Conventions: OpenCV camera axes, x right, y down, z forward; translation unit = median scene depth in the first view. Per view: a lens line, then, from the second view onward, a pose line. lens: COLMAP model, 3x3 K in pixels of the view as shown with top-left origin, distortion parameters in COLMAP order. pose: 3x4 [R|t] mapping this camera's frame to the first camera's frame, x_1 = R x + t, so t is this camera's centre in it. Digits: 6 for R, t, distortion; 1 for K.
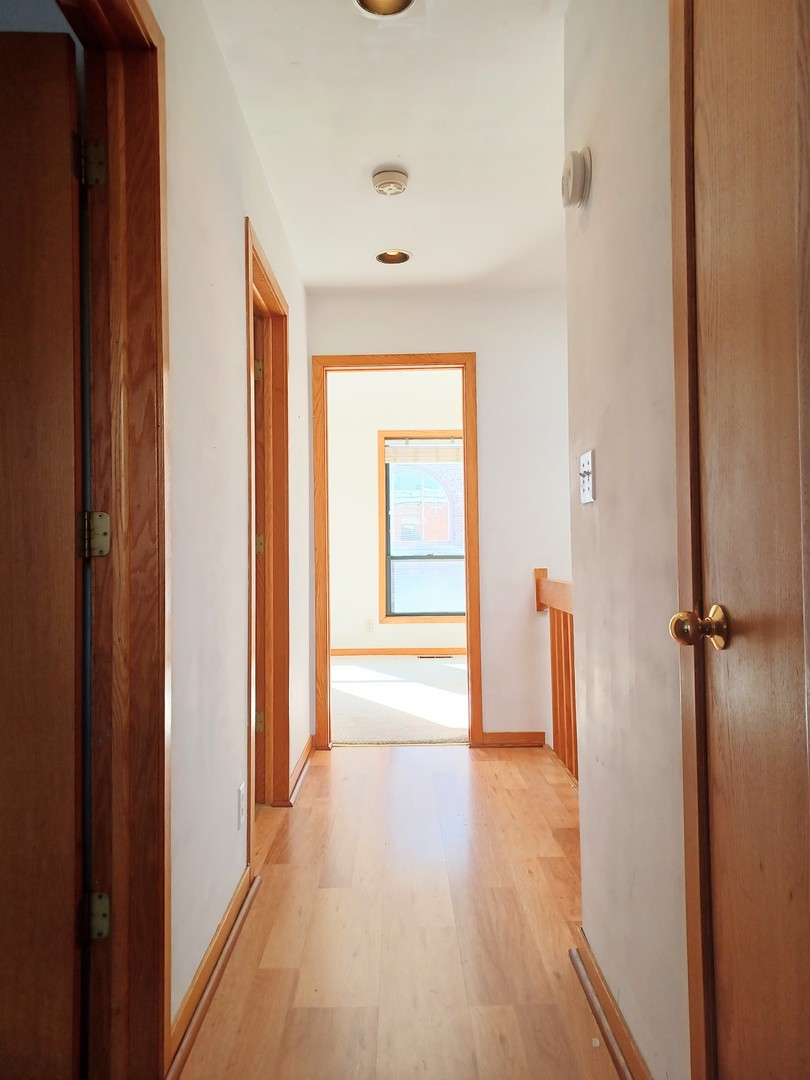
lens RADIAL K [[789.1, 0, 402.4], [0, 789.1, 537.7], [0, 0, 1]] dist [0.047488, -0.036014]
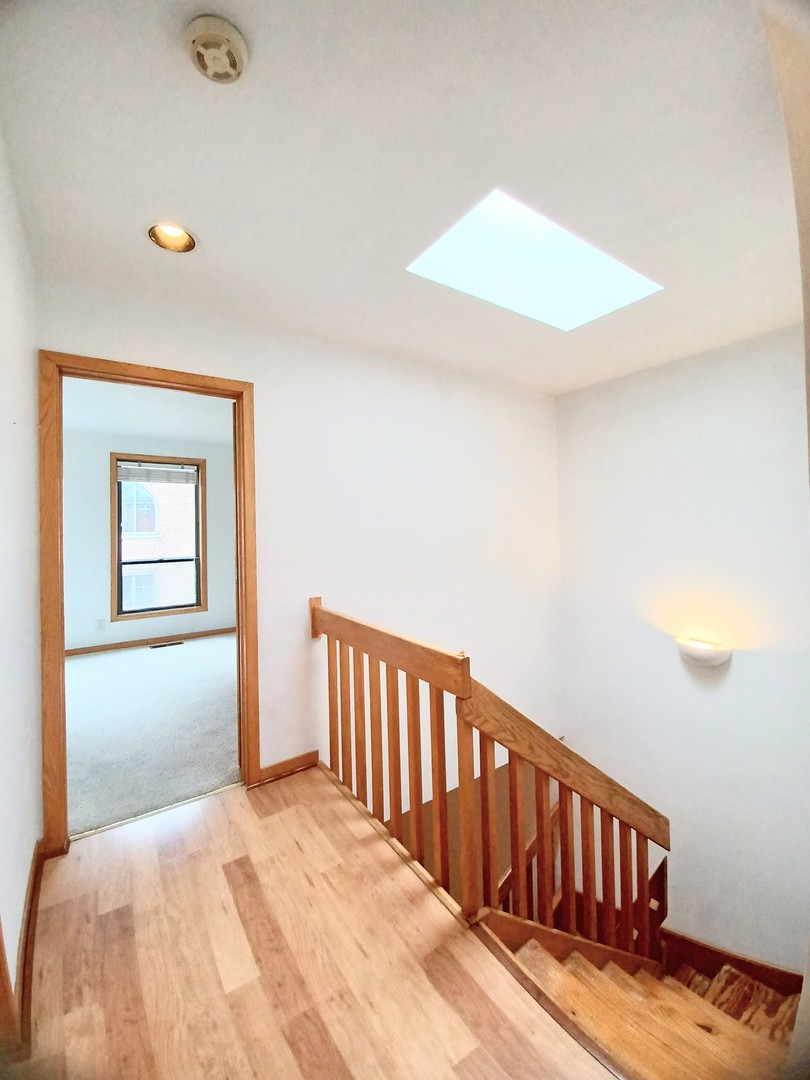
lens RADIAL K [[432.6, 0, 400.7], [0, 432.6, 517.1], [0, 0, 1]] dist [-0.010721, -0.005023]
pose [[0.828041, 0.004969, 0.560646, -0.054105], [0.001906, 0.999930, -0.011677, -0.062141], [-0.560664, 0.010738, 0.827973, 0.454716]]
